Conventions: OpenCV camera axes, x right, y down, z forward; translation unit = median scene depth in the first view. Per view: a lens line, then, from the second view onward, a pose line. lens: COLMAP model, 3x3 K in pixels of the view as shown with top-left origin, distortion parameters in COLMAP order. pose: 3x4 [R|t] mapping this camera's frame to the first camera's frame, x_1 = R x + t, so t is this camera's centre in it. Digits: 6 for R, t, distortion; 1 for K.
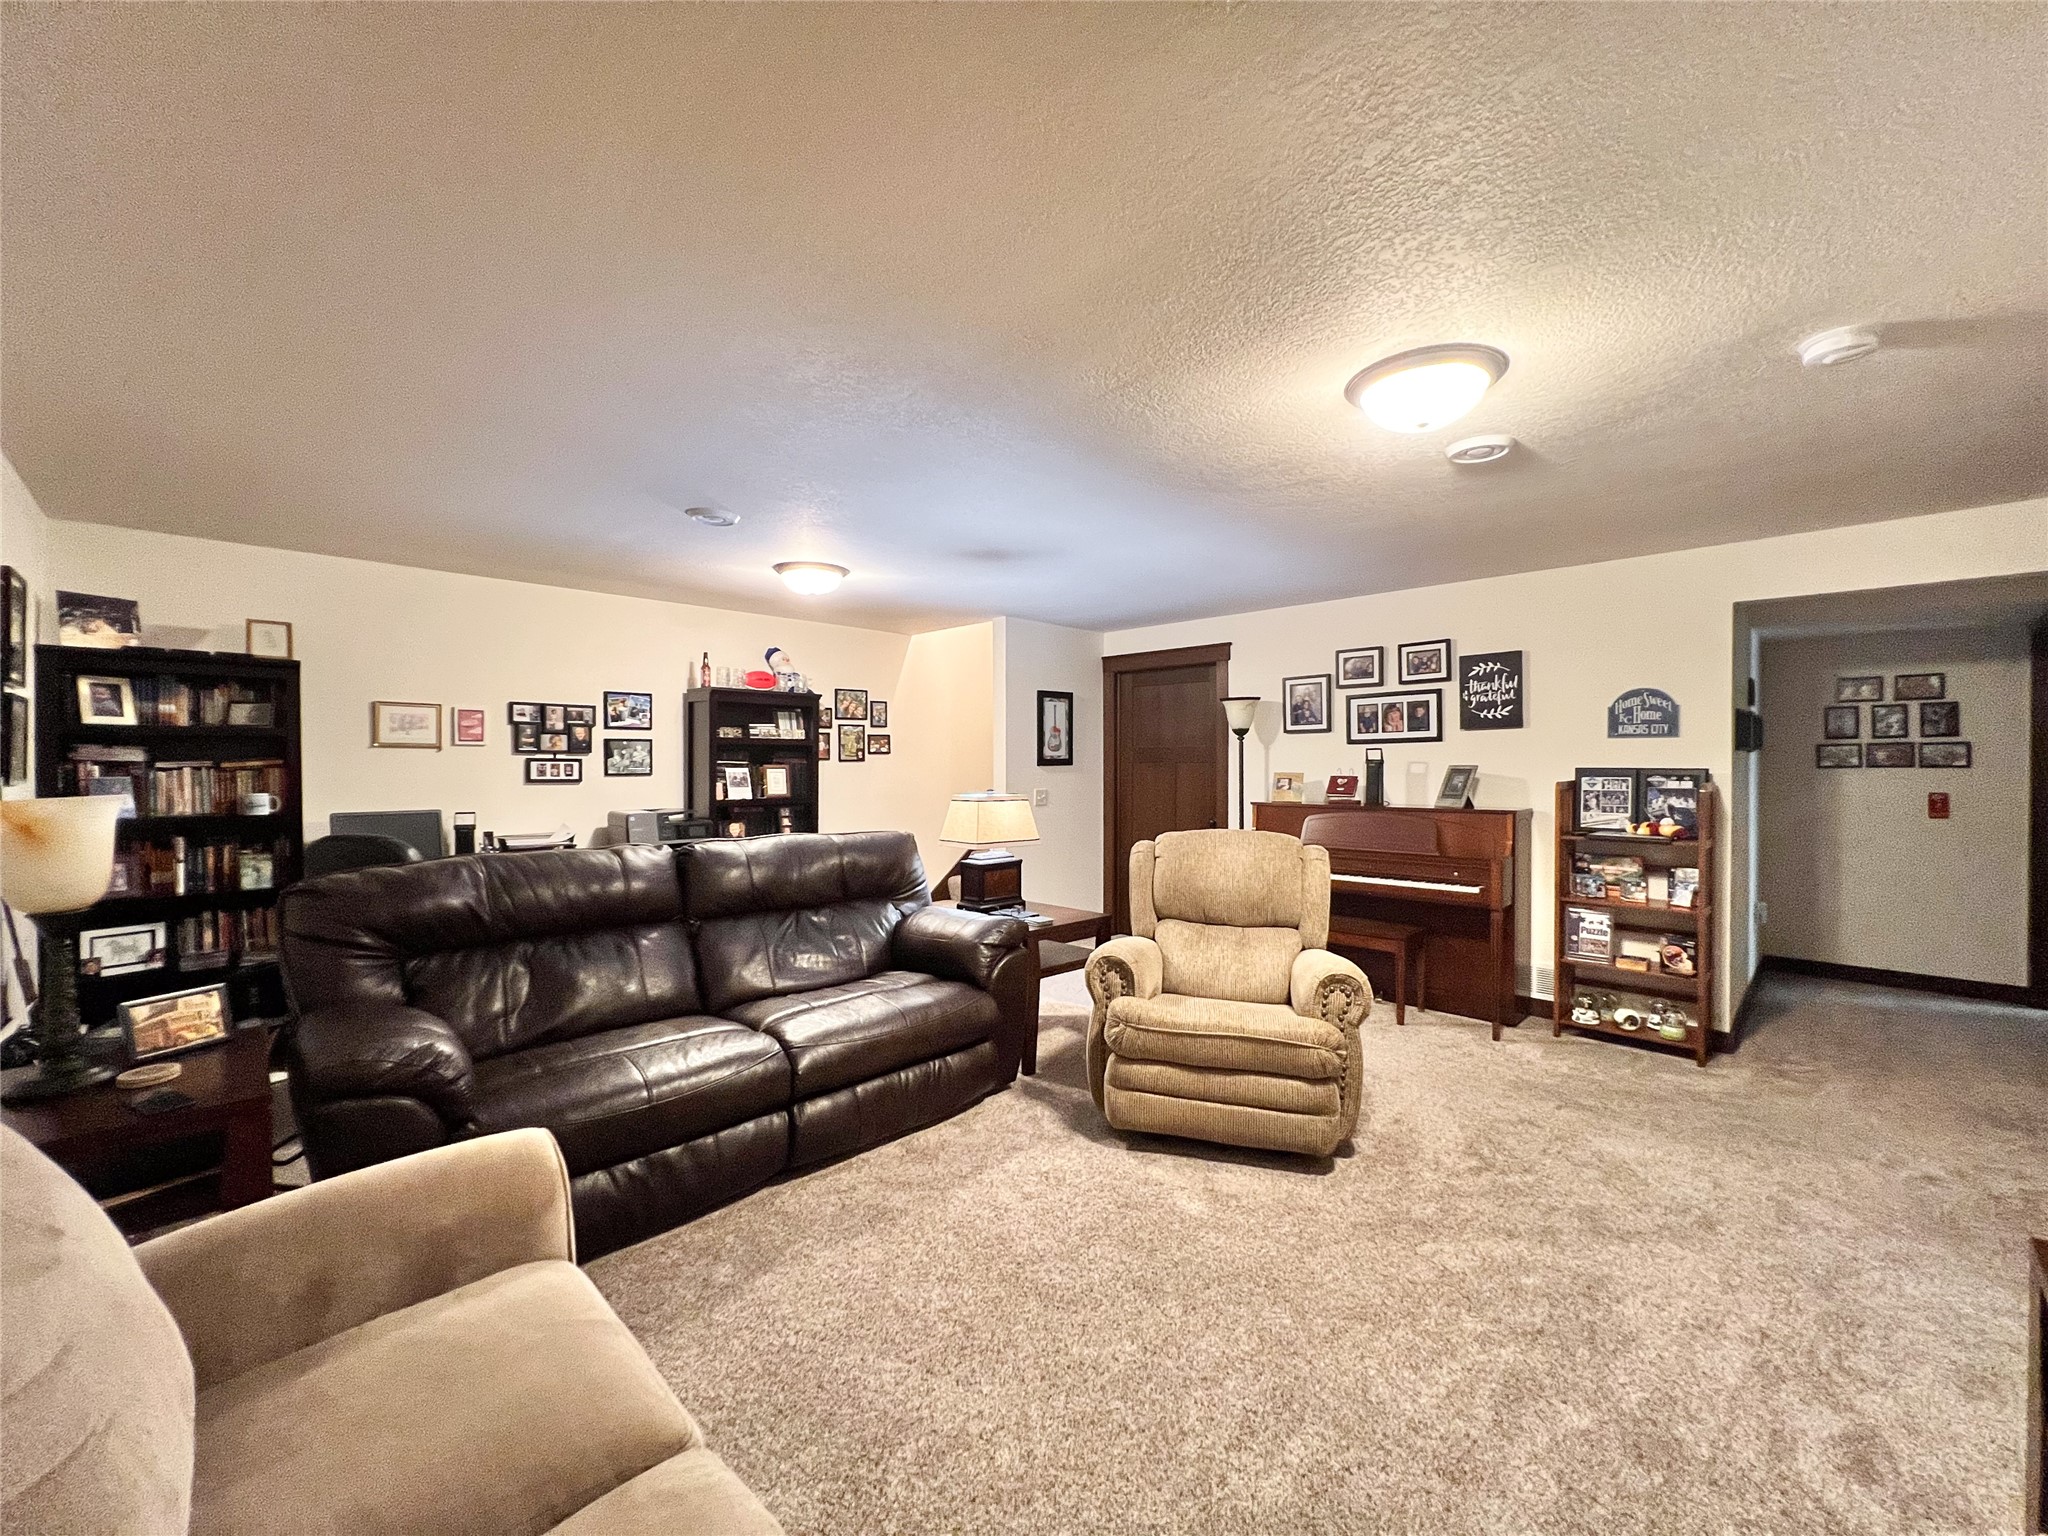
lens RADIAL K [[825.4, 0, 1025.3], [0, 825.4, 774.1], [0, 0, 1]] dist [-0.005464, 0.000549]
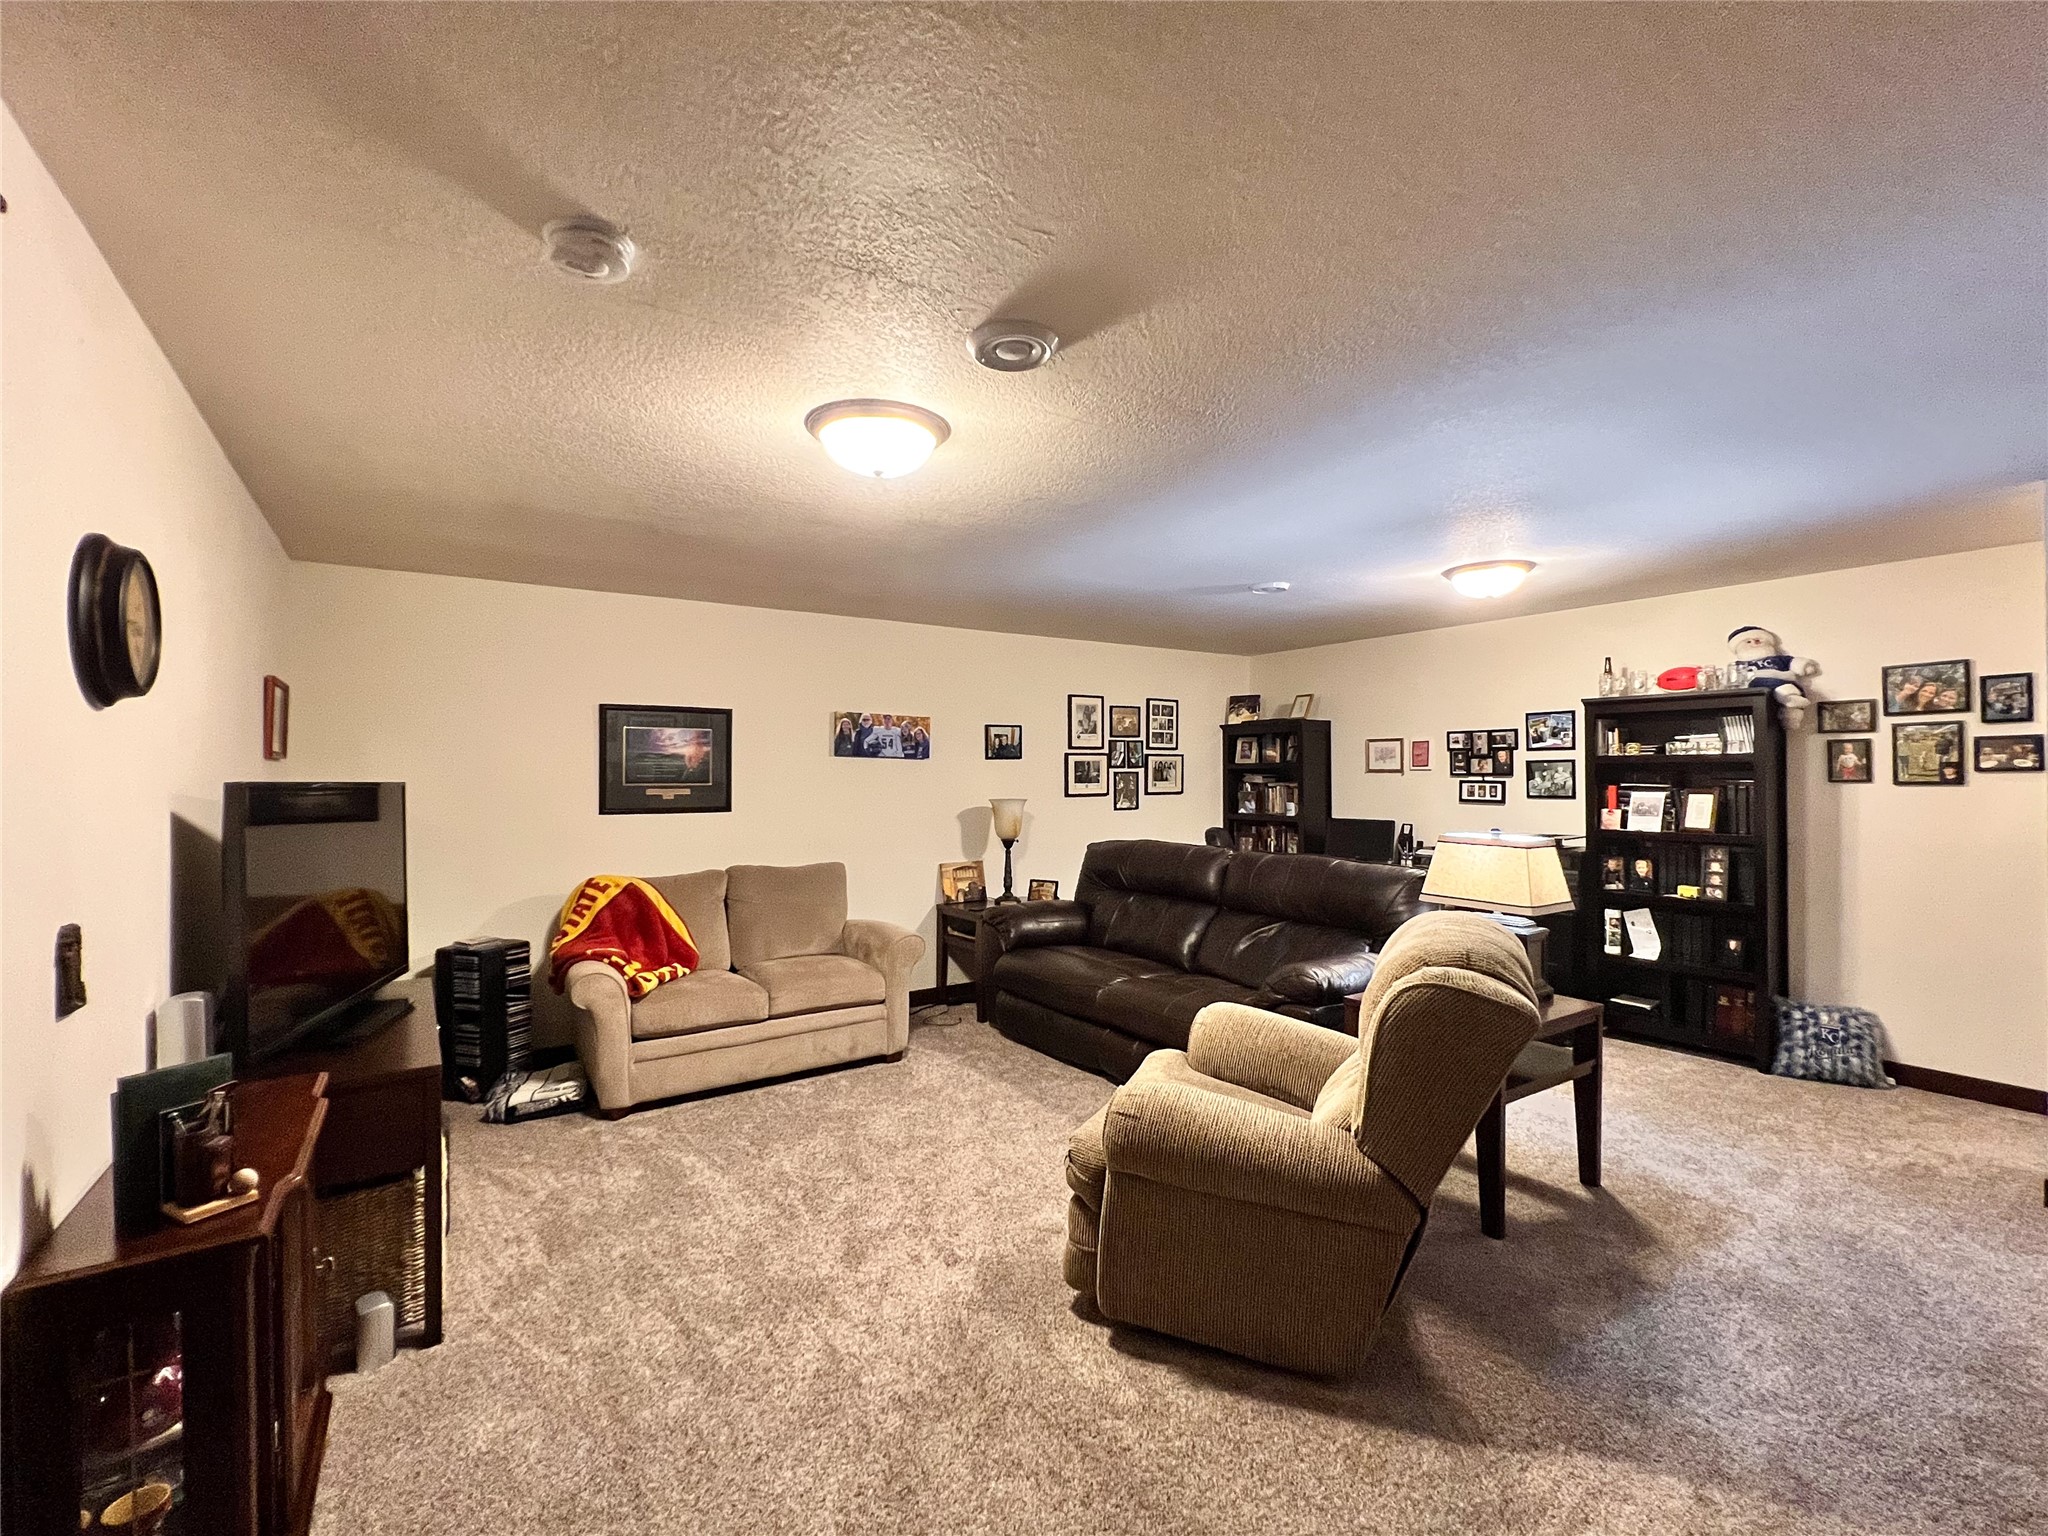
lens RADIAL K [[871.6, 0, 1033.4], [0, 871.6, 774.9], [0, 0, 1]] dist [-0.004214, -0.000323]
pose [[-0.173636, 0.001056, -0.984809, 0.631300], [-0.007260, 0.999971, 0.002353, -0.023576], [0.984783, 0.007559, -0.173623, 0.585434]]
